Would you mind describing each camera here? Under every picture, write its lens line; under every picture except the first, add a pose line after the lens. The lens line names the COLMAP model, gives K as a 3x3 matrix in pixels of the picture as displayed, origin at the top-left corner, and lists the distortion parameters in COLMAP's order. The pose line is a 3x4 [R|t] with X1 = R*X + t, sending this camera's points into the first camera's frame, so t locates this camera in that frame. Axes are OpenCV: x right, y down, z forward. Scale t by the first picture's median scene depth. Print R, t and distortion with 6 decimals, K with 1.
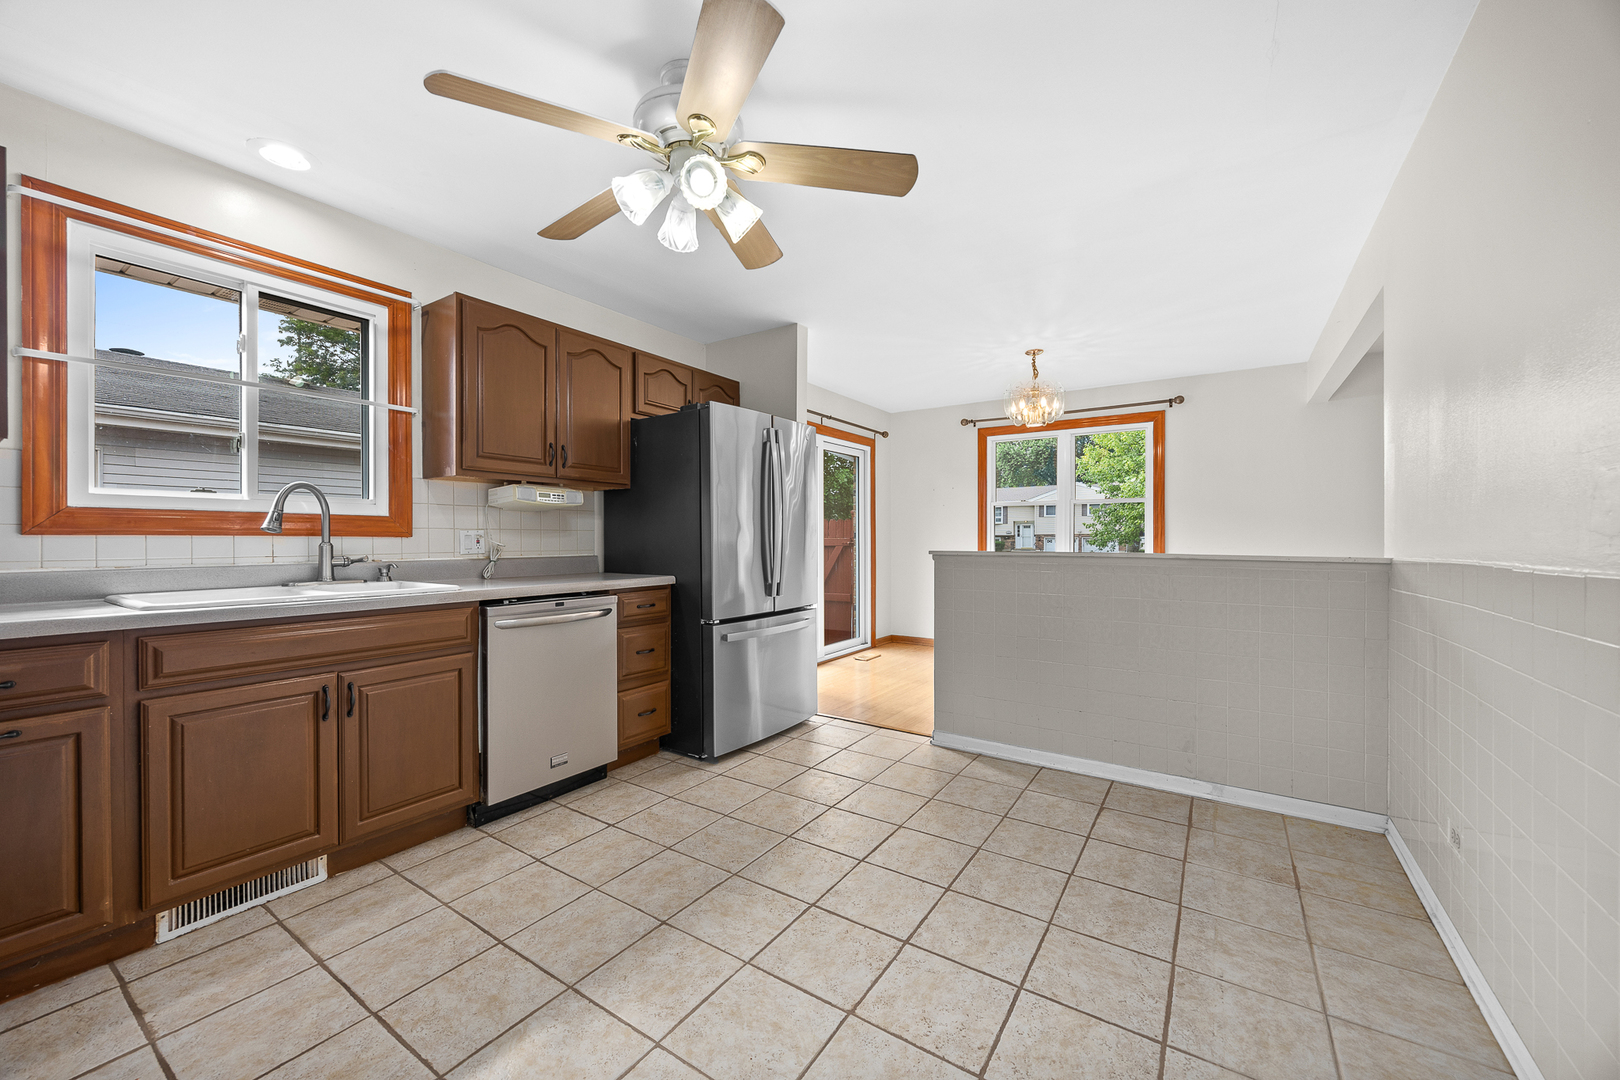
lens RADIAL K [[614.3, 0, 813.9], [0, 614.3, 519.4], [0, 0, 1]] dist [0.004533, -0.000139]
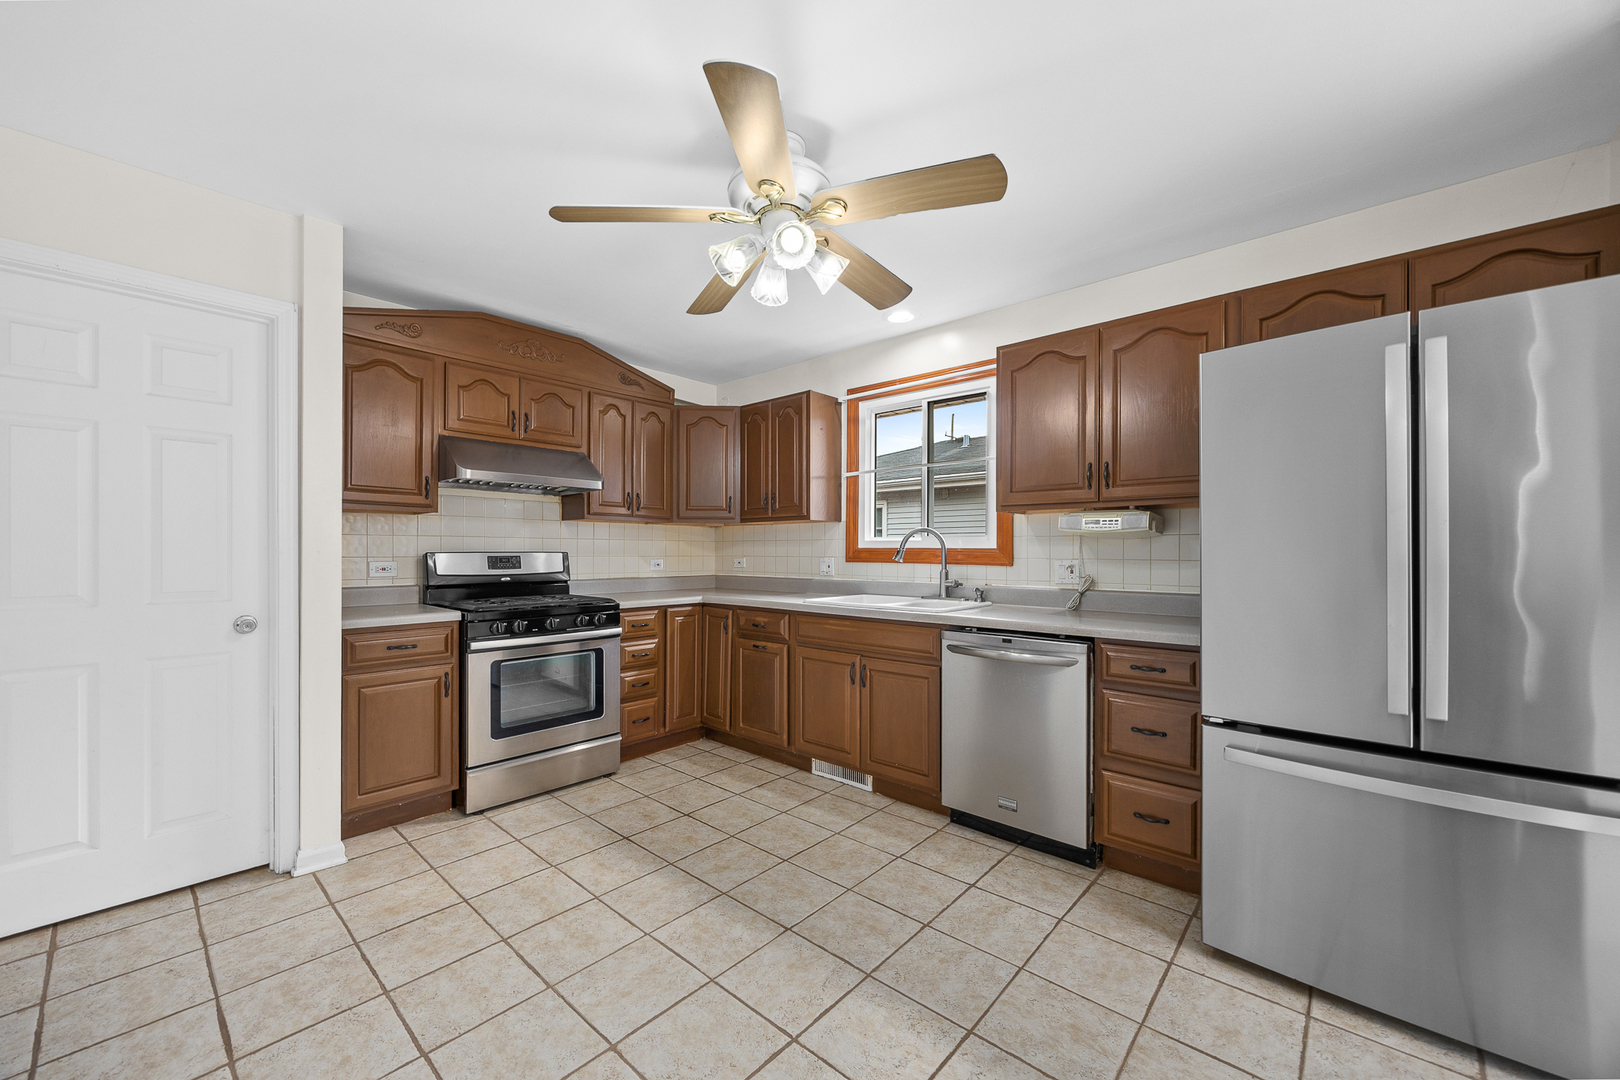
lens RADIAL K [[624.3, 0, 810.0], [0, 624.3, 540.0], [0, 0, 1]] dist [-0.002106, -0.000086]
pose [[-0.139651, -0.018645, -0.990025, 0.695700], [0.026296, 0.999400, -0.022531, -0.005321], [0.989852, -0.029180, -0.139077, 0.986199]]
